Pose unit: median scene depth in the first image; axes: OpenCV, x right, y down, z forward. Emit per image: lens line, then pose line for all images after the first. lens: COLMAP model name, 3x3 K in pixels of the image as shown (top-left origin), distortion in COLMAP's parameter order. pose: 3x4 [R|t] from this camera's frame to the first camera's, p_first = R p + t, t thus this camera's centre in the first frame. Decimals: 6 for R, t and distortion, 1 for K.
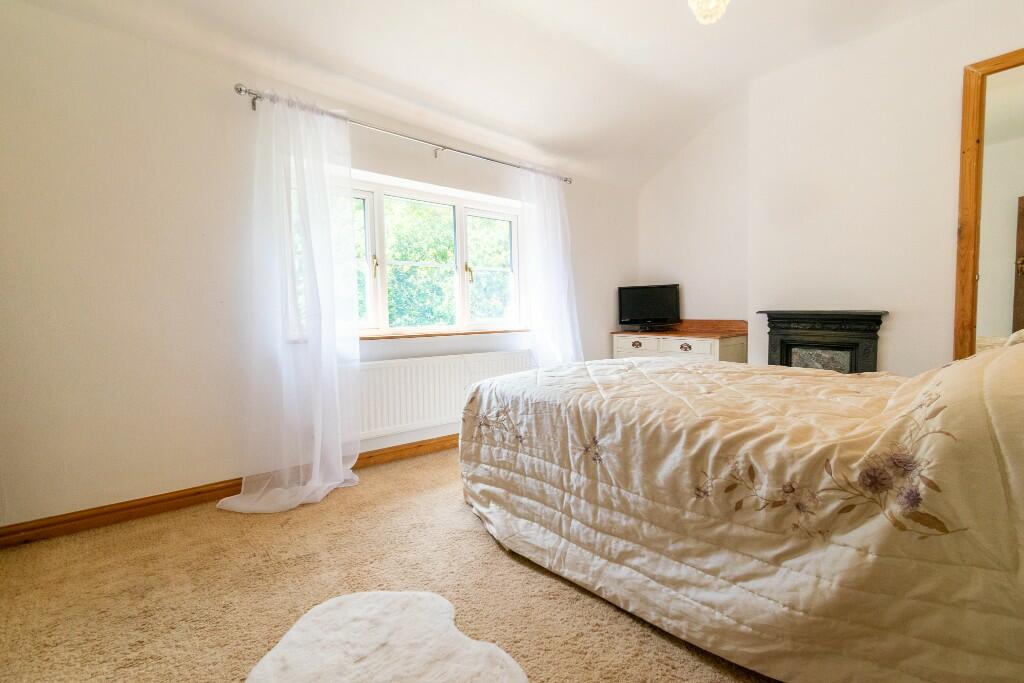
lens RADIAL K [[467.3, 0, 513.4], [0, 467.3, 341.9], [0, 0, 1]] dist [0.008206, -0.000377]
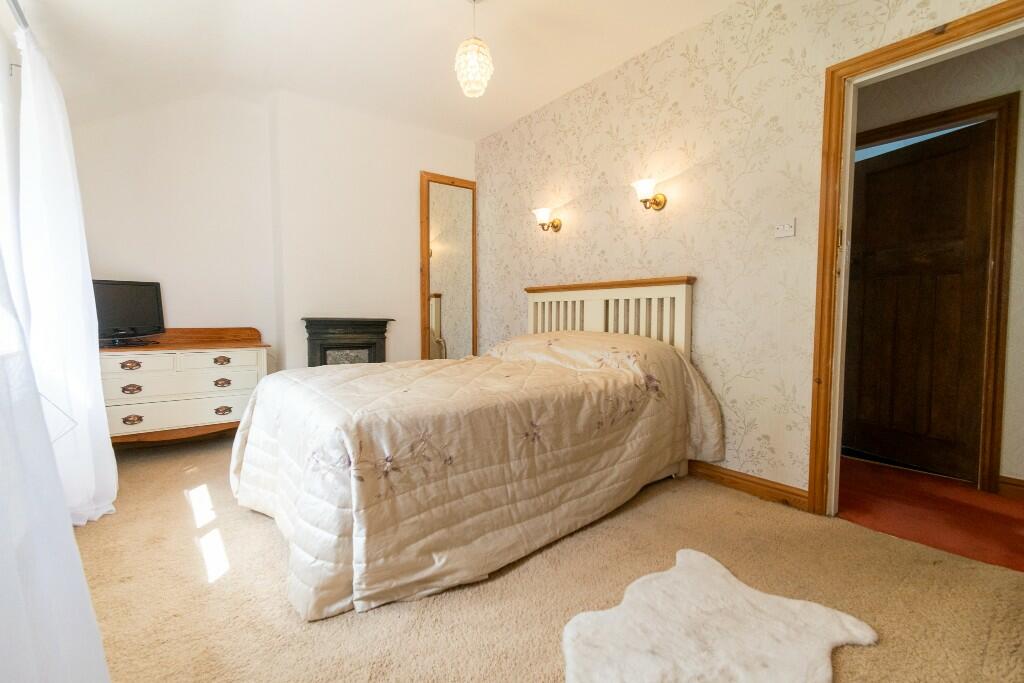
lens RADIAL K [[467.3, 0, 513.1], [0, 467.3, 338.6], [0, 0, 1]] dist [0.008206, -0.000377]
pose [[0.001794, -0.039463, 0.999219, -0.926408], [0.063589, 0.997203, 0.039269, -0.054296], [-0.997975, 0.063469, 0.004299, 0.931543]]
